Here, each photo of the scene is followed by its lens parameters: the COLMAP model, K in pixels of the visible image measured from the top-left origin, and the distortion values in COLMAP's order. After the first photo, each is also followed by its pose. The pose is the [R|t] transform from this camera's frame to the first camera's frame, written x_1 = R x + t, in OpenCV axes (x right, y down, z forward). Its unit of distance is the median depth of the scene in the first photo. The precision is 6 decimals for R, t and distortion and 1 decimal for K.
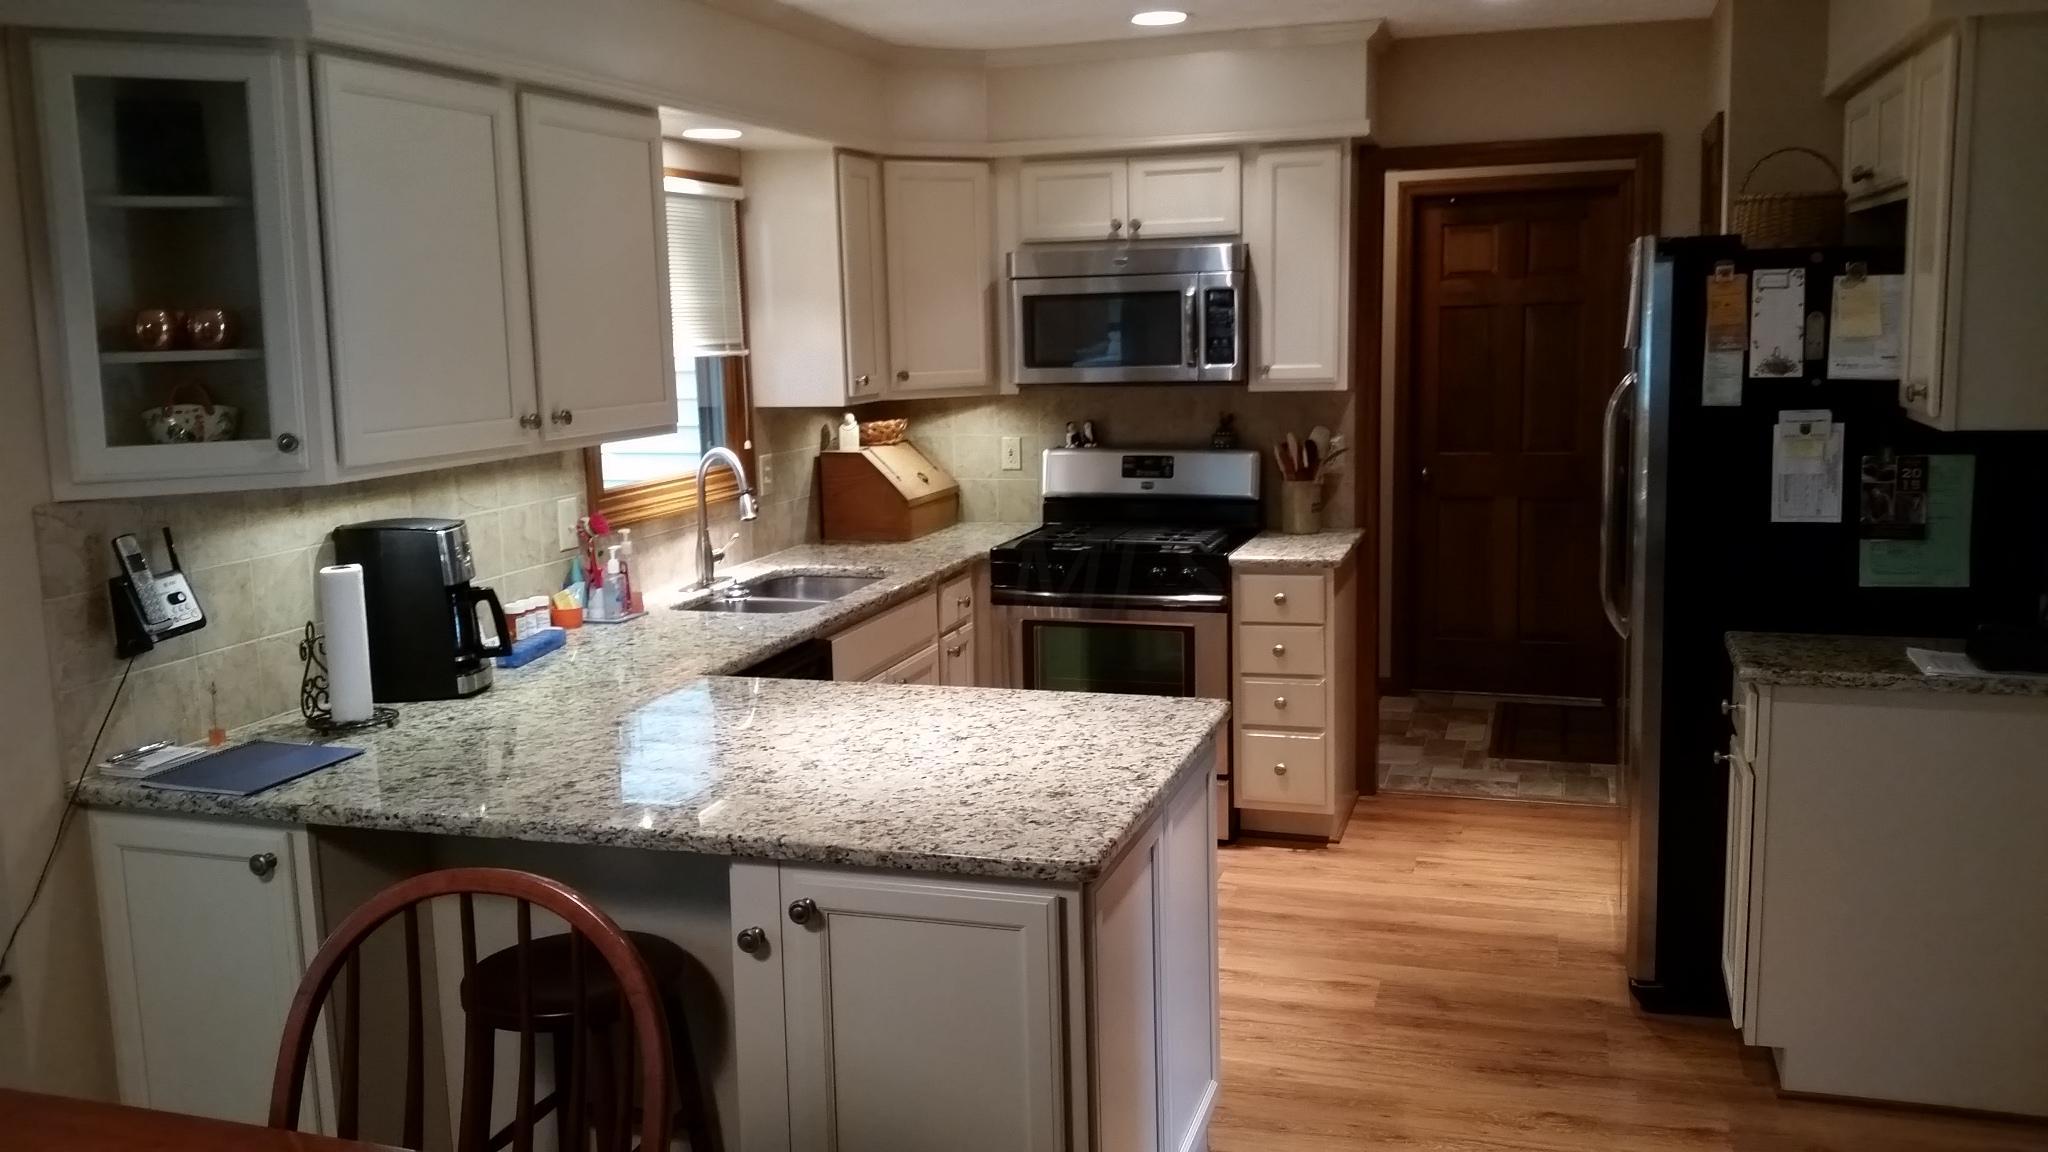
lens RADIAL K [[1680.9, 0, 1023.4], [0, 1680.9, 546.8], [0, 0, 1]] dist [0.186159, -0.484438]
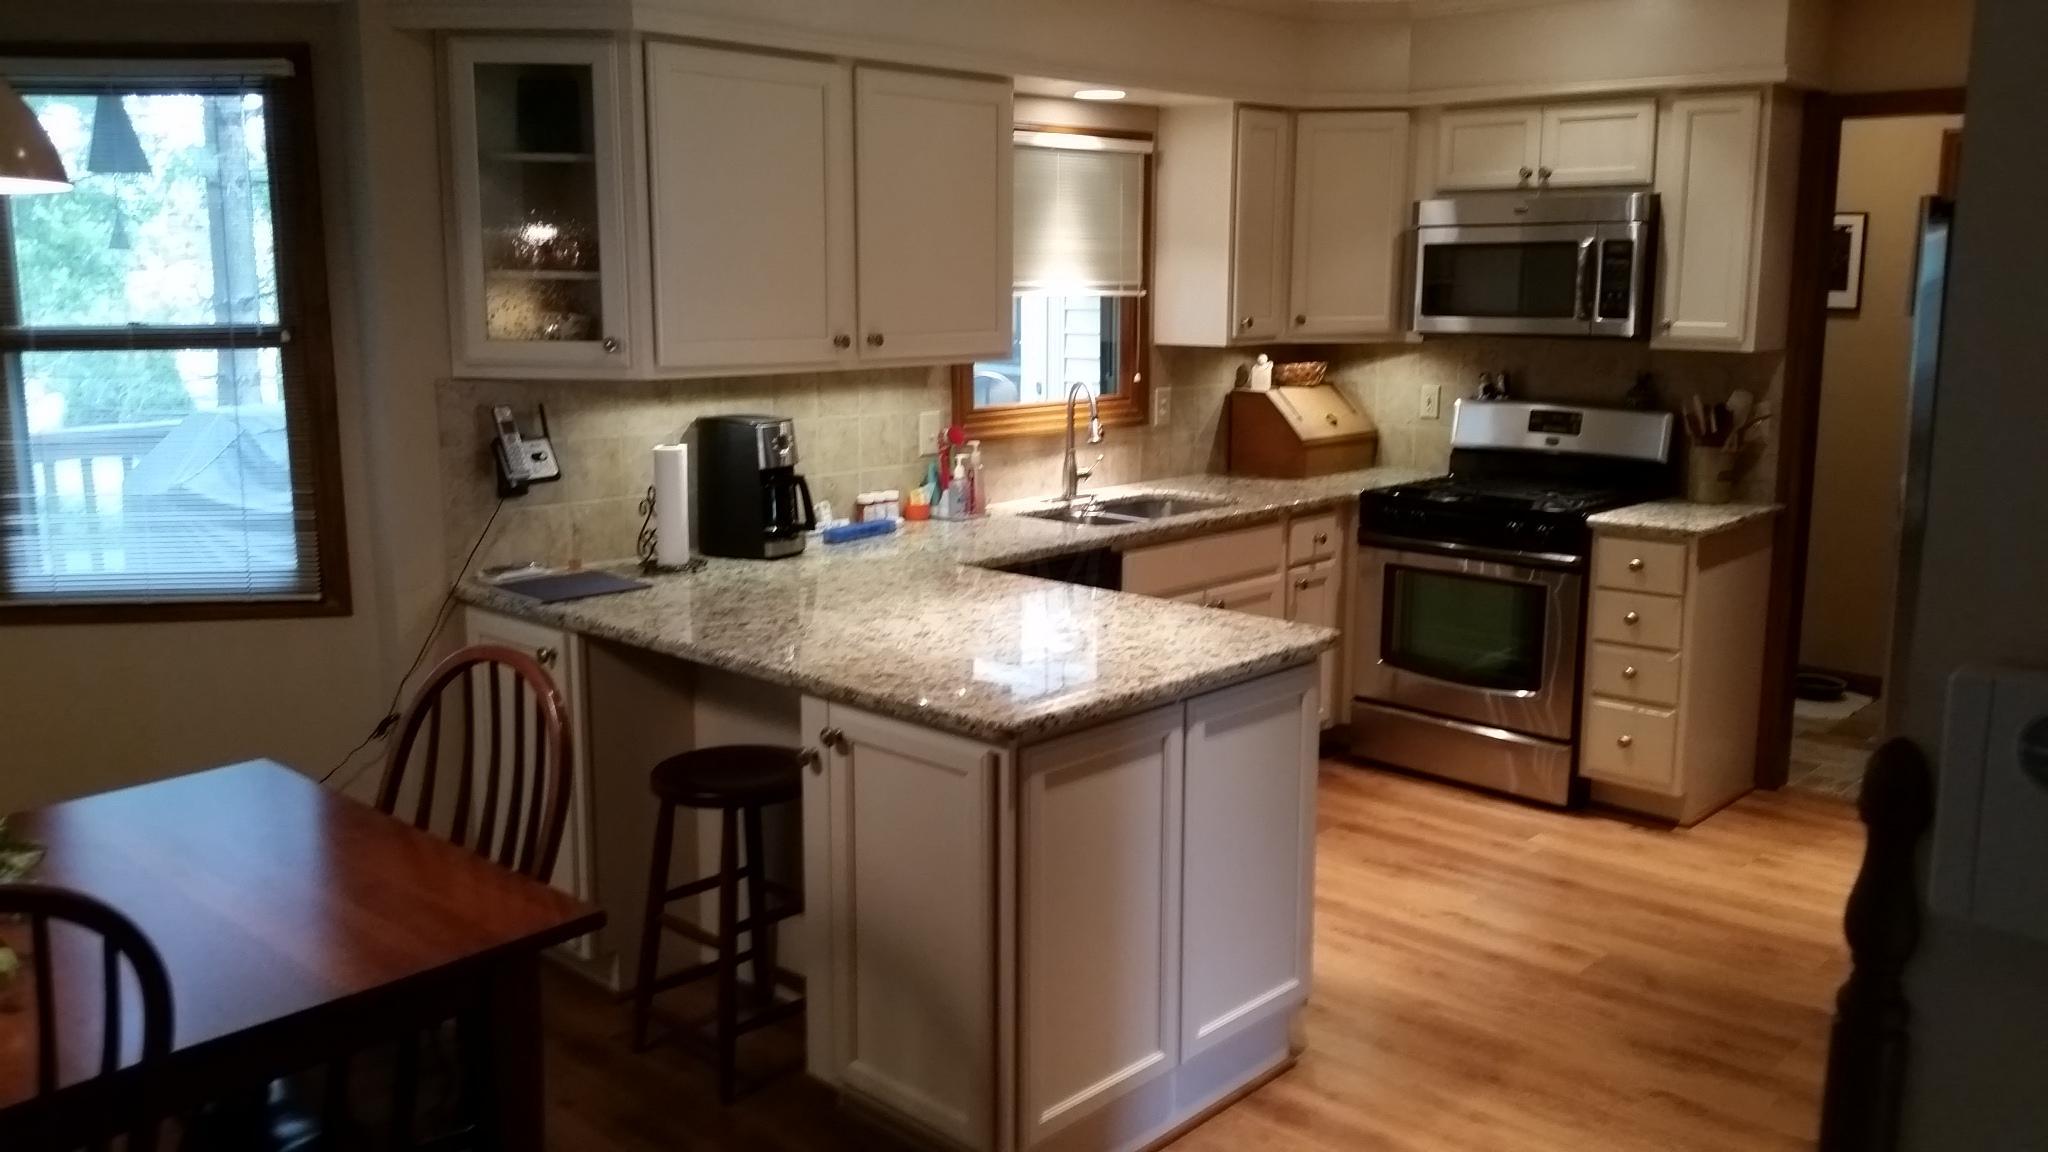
lens RADIAL K [[1680.9, 0, 1023.4], [0, 1680.9, 546.8], [0, 0, 1]] dist [0.186159, -0.484438]
pose [[0.897885, 0.096452, -0.429534, 0.268851], [-0.083756, 0.995309, 0.048416, 0.002413], [0.432189, -0.007496, 0.901752, -0.026525]]
